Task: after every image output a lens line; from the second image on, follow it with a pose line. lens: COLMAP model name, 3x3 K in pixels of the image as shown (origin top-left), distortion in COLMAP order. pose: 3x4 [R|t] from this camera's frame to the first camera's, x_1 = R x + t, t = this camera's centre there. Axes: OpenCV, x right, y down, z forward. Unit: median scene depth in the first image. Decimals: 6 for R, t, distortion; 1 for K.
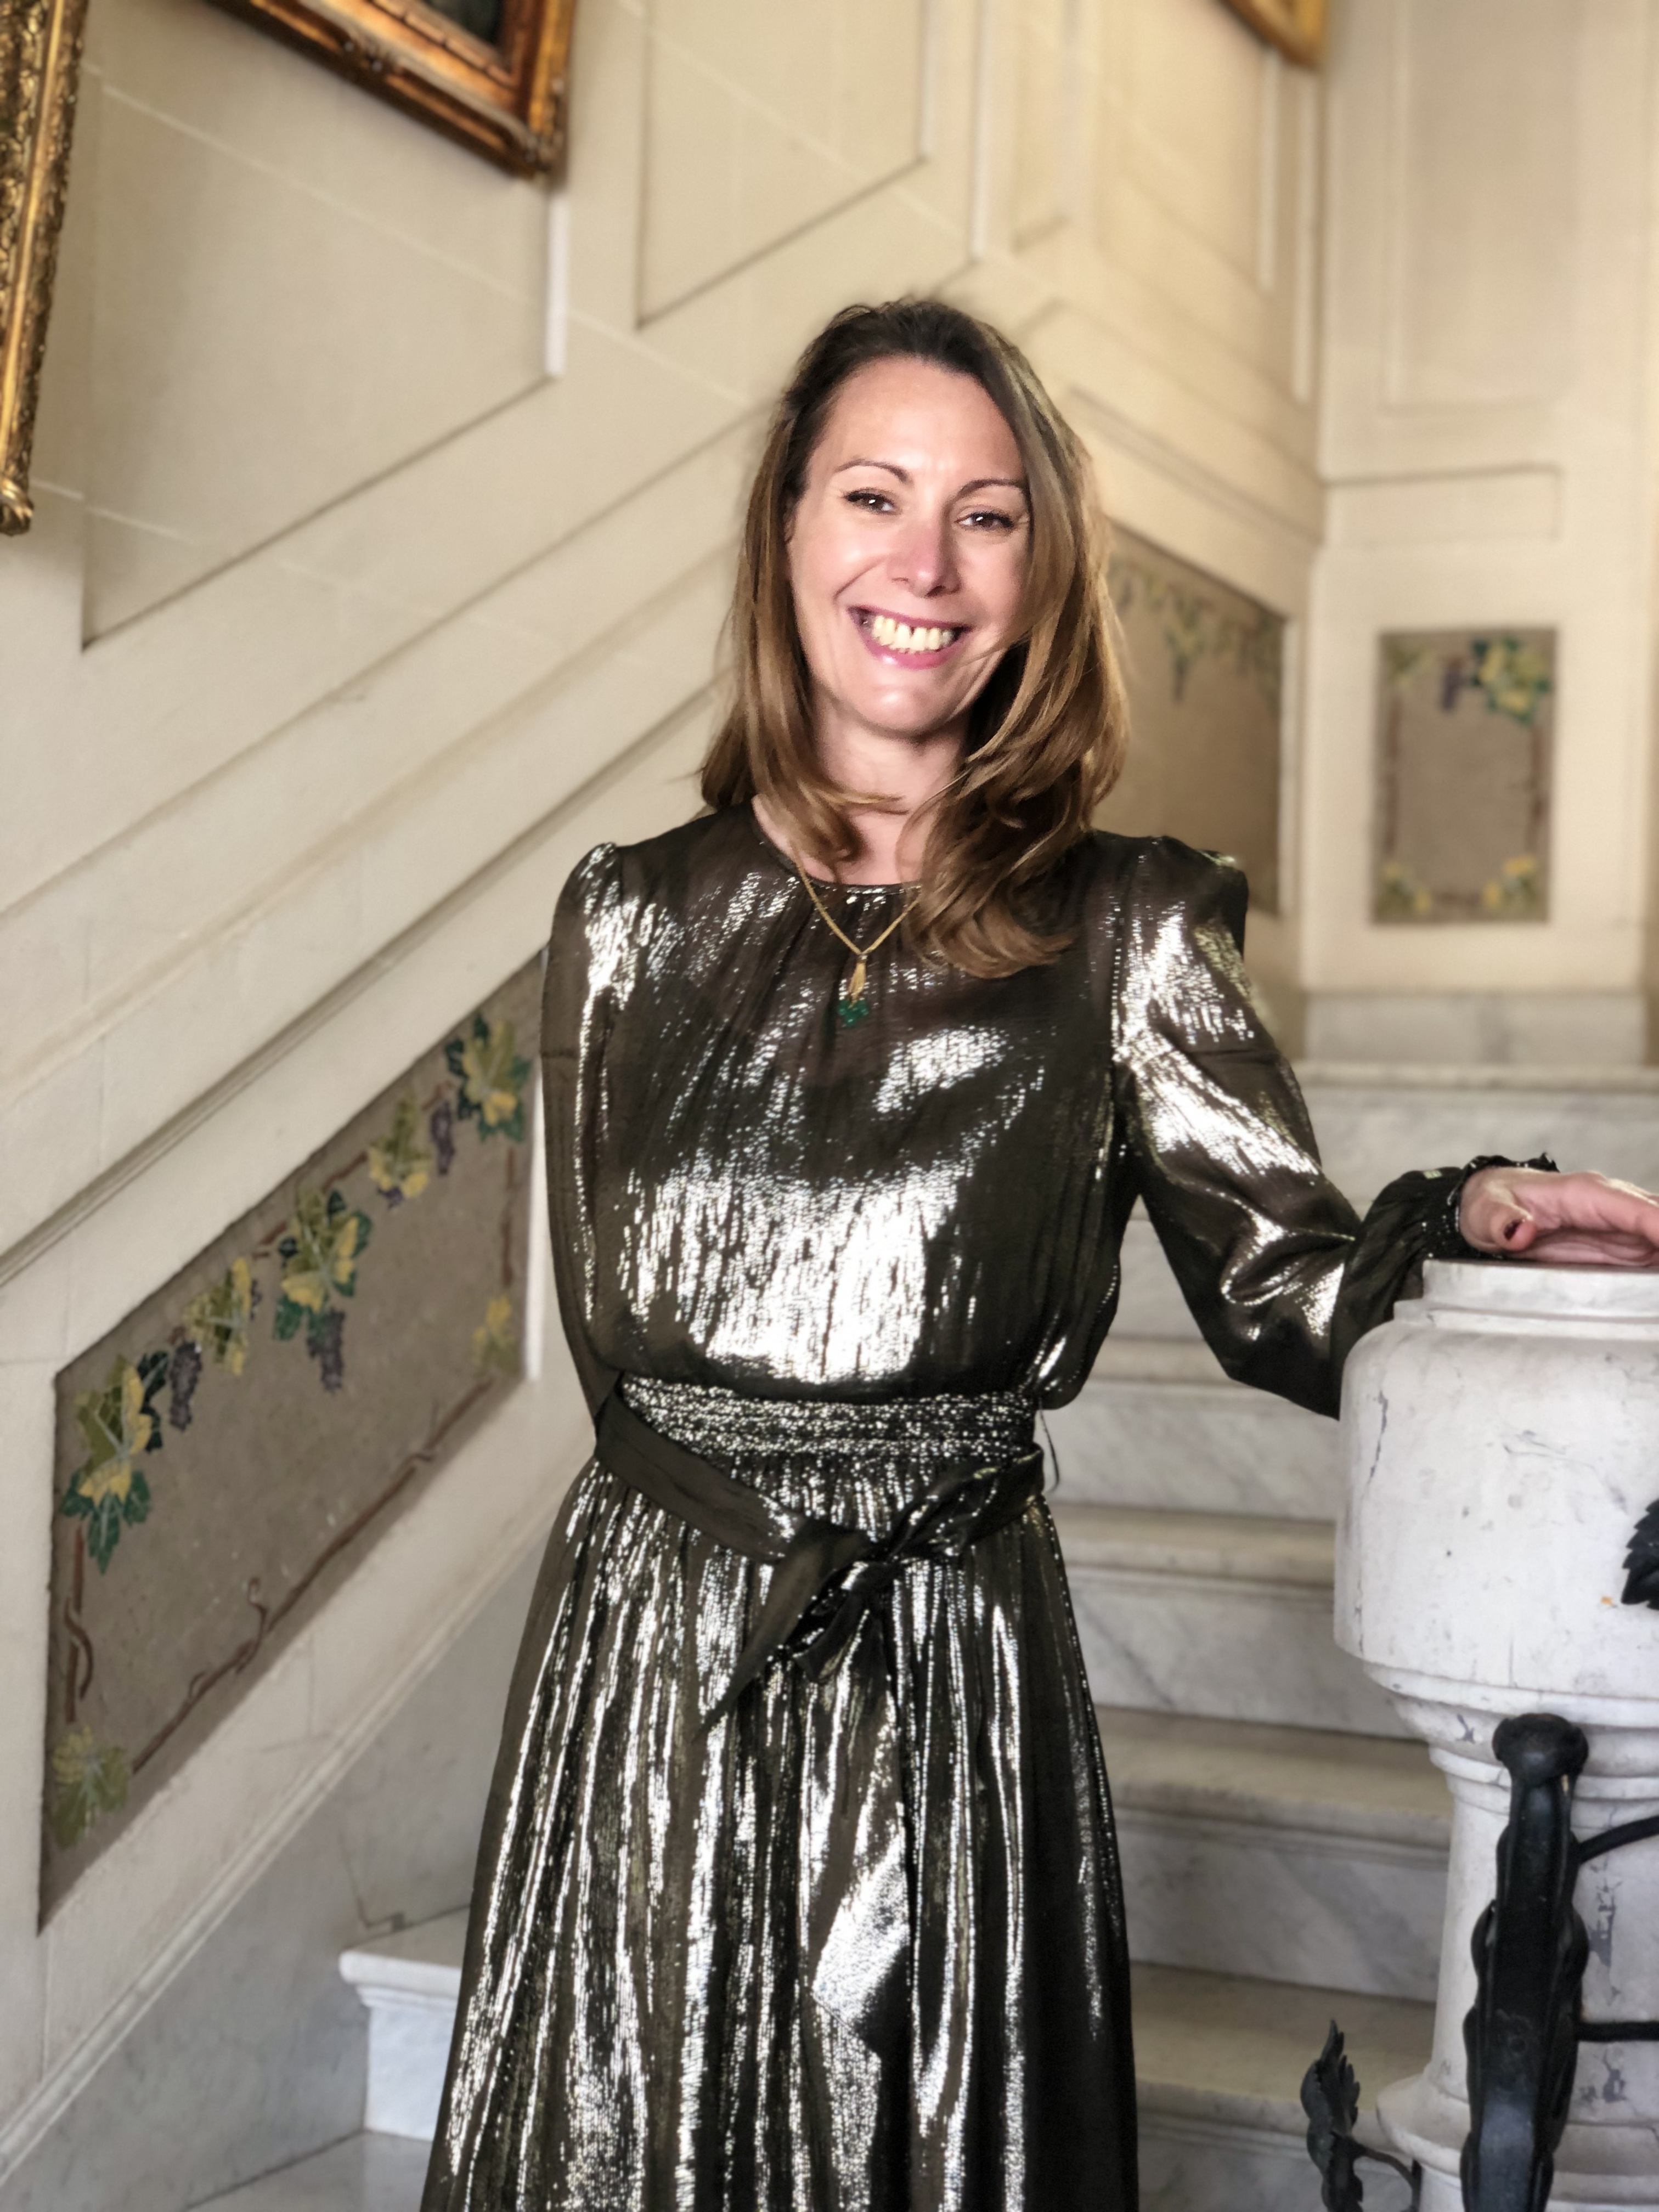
lens RADIAL K [[3360.5, 0, 839.5], [0, 3360.5, 1109.5], [0, 0, 1]] dist [0.115426, -0.529241]
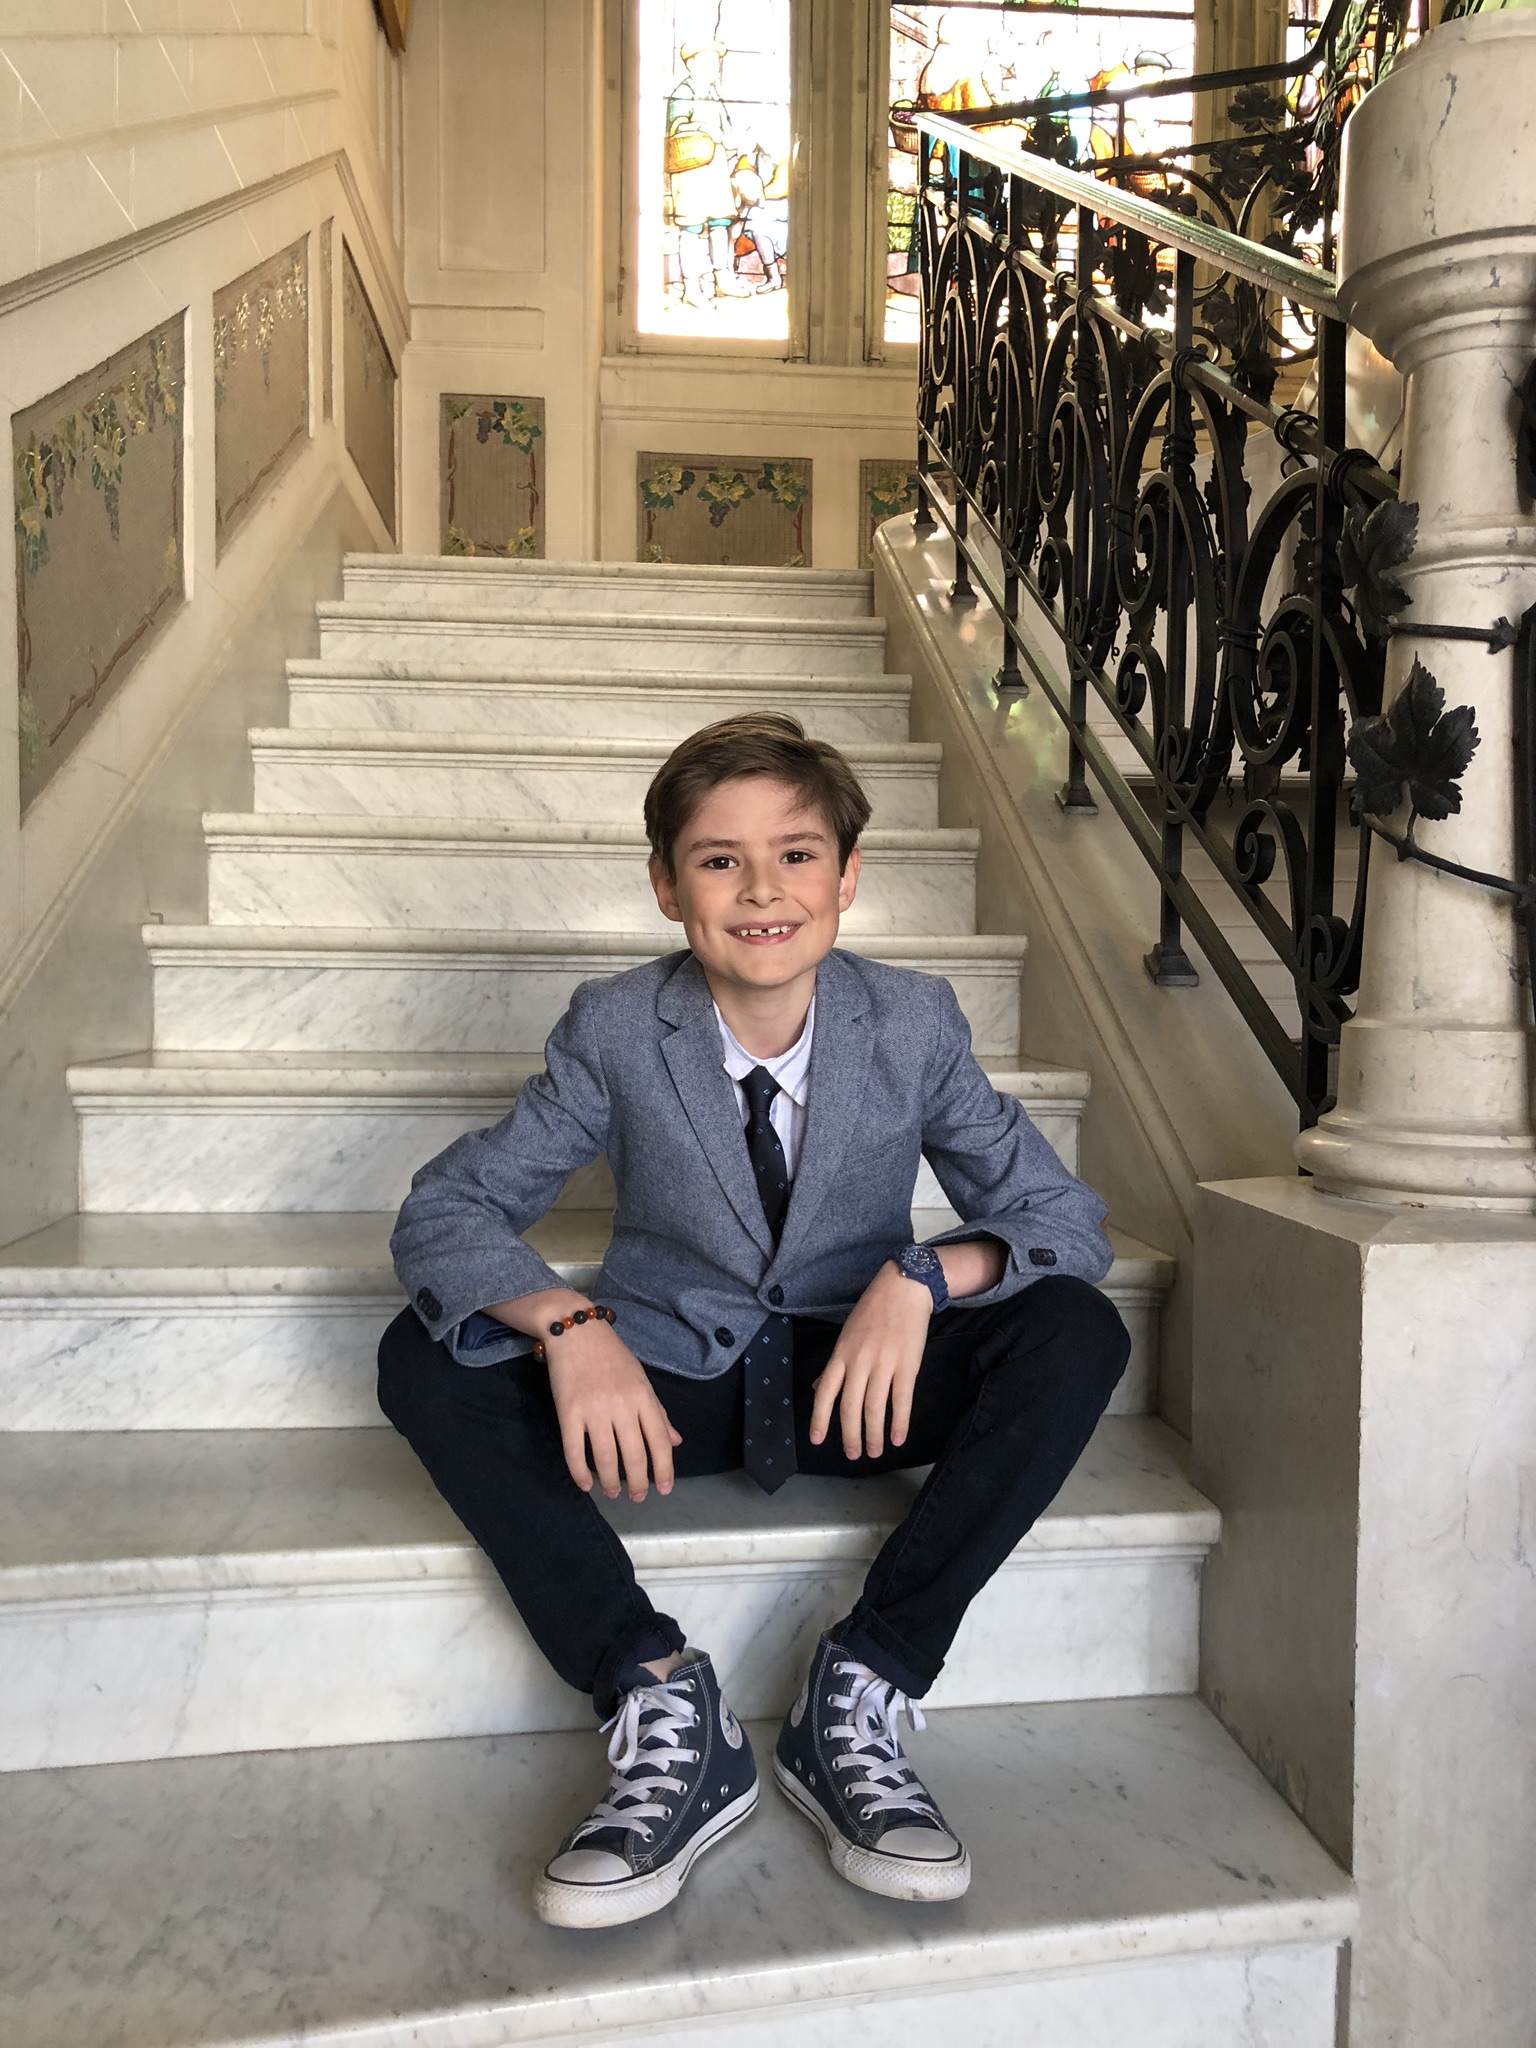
lens RADIAL K [[1710.6, 0, 792.2], [0, 1710.6, 1013.9], [0, 0, 1]] dist [0.013096, 0.007190]
pose [[0.860412, -0.040177, 0.508014, -0.291304], [0.011646, 0.998177, 0.059218, 0.252753], [-0.509467, -0.045036, 0.859311, 0.214125]]
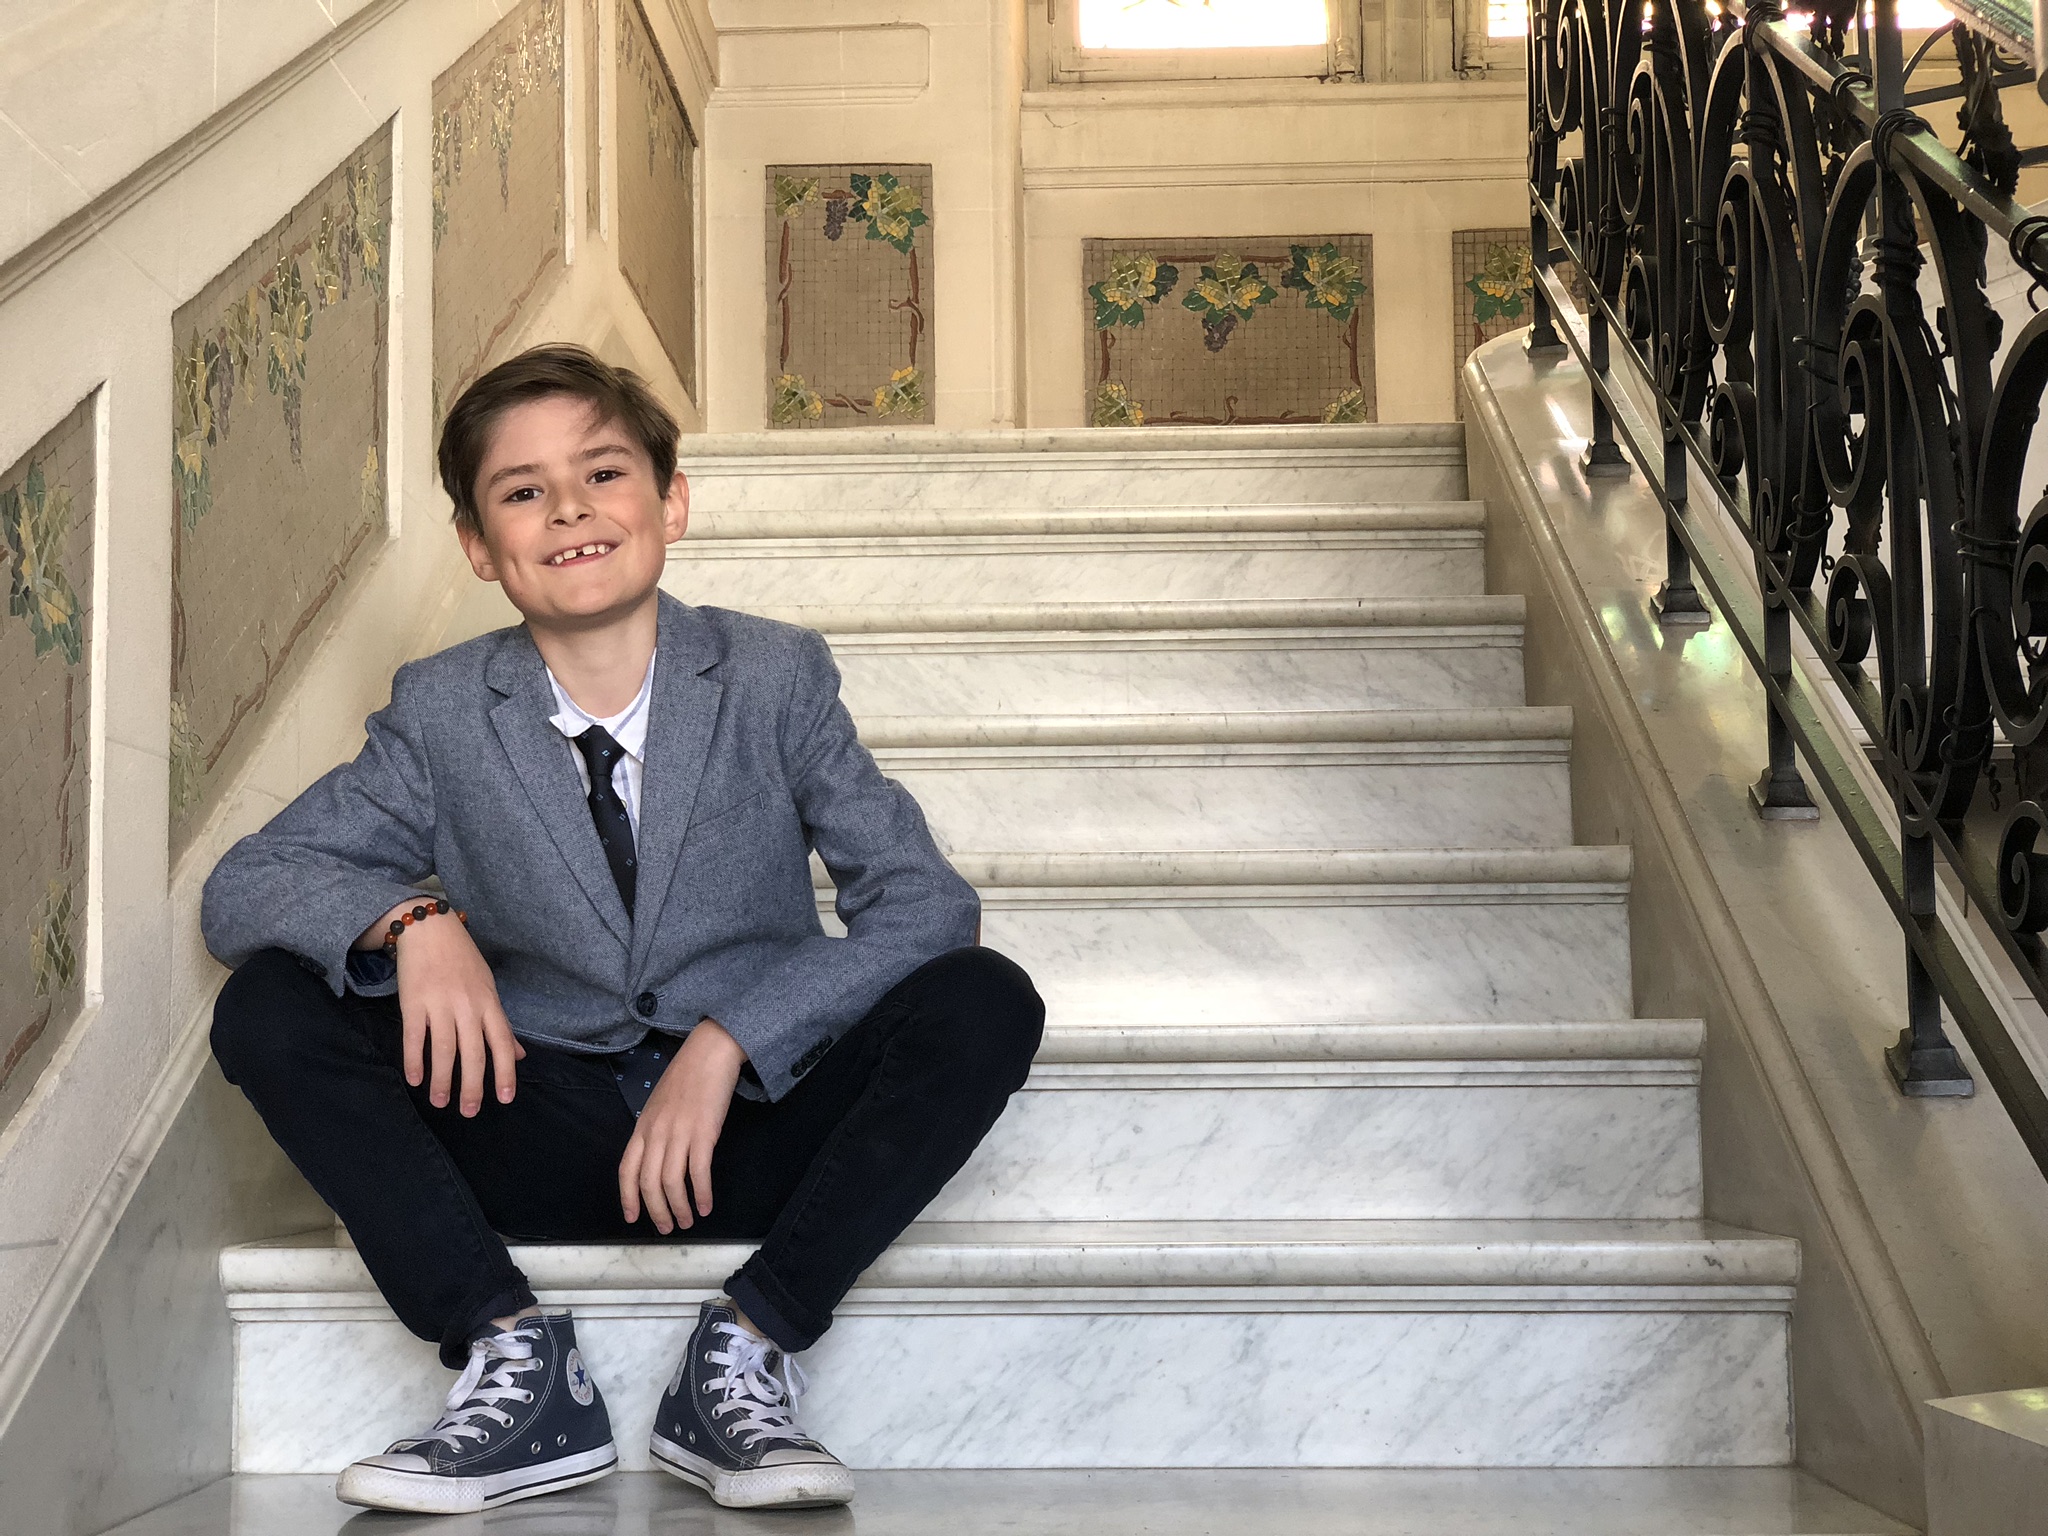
lens RADIAL K [[3095.5, 0, 1024.0], [0, 3095.5, 768.0], [0, 0, 1]] dist [0.056280, 0.071214]
pose [[0.914735, -0.001282, 0.404052, -0.331373], [0.033867, 0.996719, -0.073508, 0.251696], [-0.402633, 0.080924, 0.911778, 0.100663]]
